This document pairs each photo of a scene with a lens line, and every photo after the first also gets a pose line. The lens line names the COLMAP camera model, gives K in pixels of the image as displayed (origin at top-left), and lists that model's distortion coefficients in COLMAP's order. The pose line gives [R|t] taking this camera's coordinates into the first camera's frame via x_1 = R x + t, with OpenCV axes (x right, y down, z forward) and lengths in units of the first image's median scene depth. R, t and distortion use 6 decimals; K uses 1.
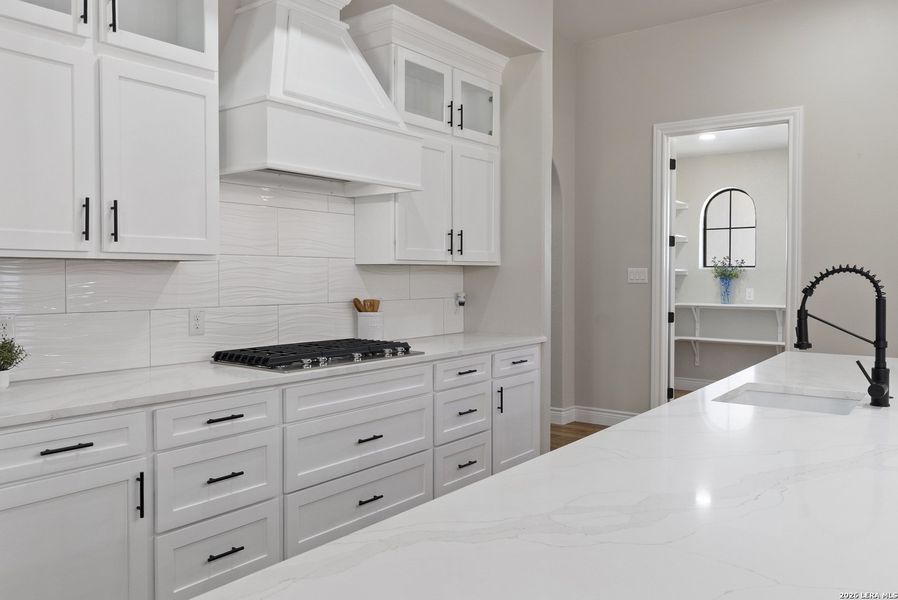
lens RADIAL K [[701.3, 0, 445.5], [0, 701.3, 296.0], [0, 0, 1]] dist [-0.003943, 0.002557]
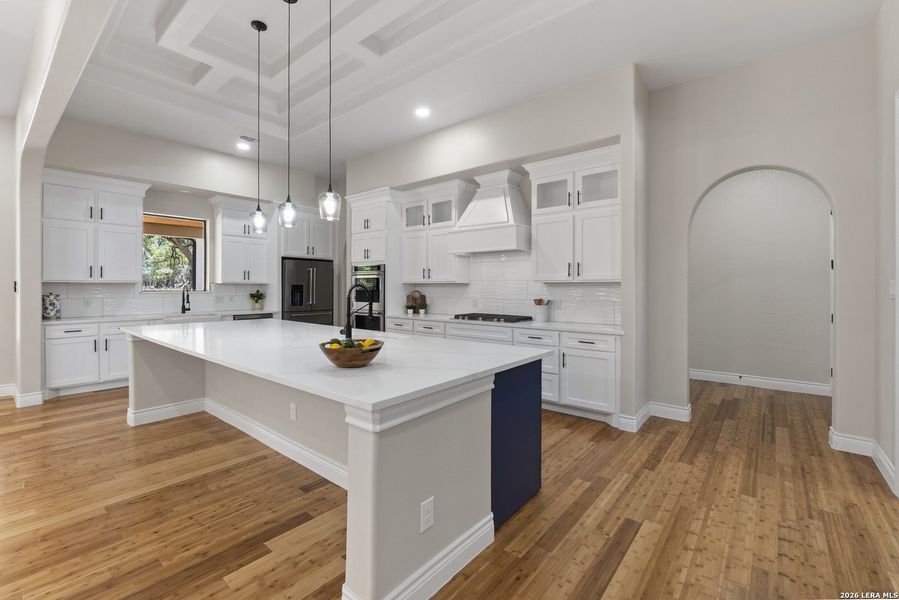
lens RADIAL K [[390.1, 0, 444.3], [0, 390.1, 291.0], [0, 0, 1]] dist [-0.011127, 0.001299]
pose [[-0.050342, 0.008281, -0.998698, 1.126918], [-0.033292, 0.999396, 0.009965, -0.023479], [0.998177, 0.033751, -0.050036, 0.801959]]
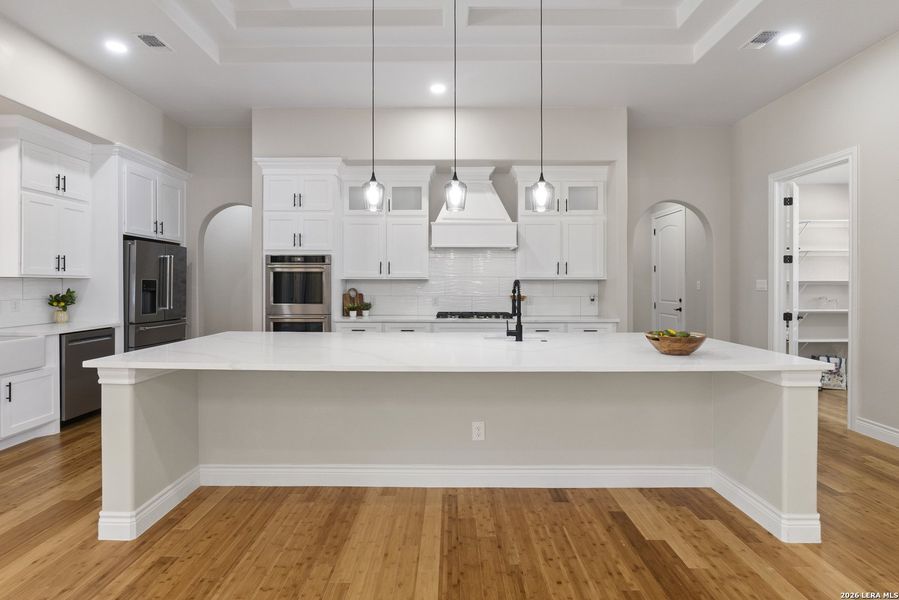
lens RADIAL K [[452.6, 0, 444.8], [0, 452.6, 286.8], [0, 0, 1]] dist [-0.011405, 0.001640]
pose [[0.595978, 0.003875, -0.802991, 0.945359], [-0.025536, 0.999574, -0.014129, 0.003783], [0.802595, 0.028925, 0.595823, -0.042539]]
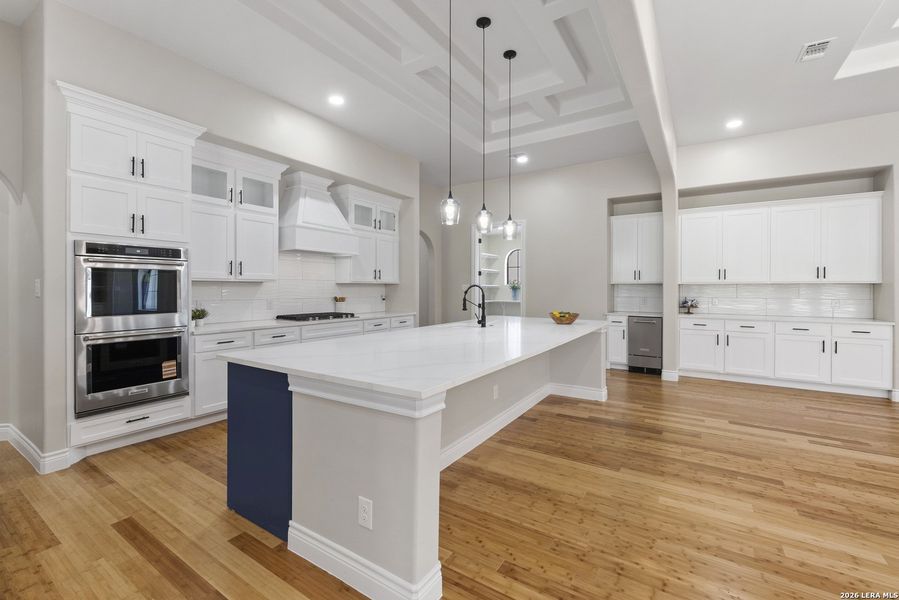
lens RADIAL K [[390.1, 0, 447.9], [0, 390.1, 292.2], [0, 0, 1]] dist [-0.011127, 0.001299]
pose [[0.997274, 0.000565, 0.073780, 0.181201], [0.000886, 0.999807, -0.019621, 0.016127], [-0.073777, 0.019633, 0.997081, -0.454856]]
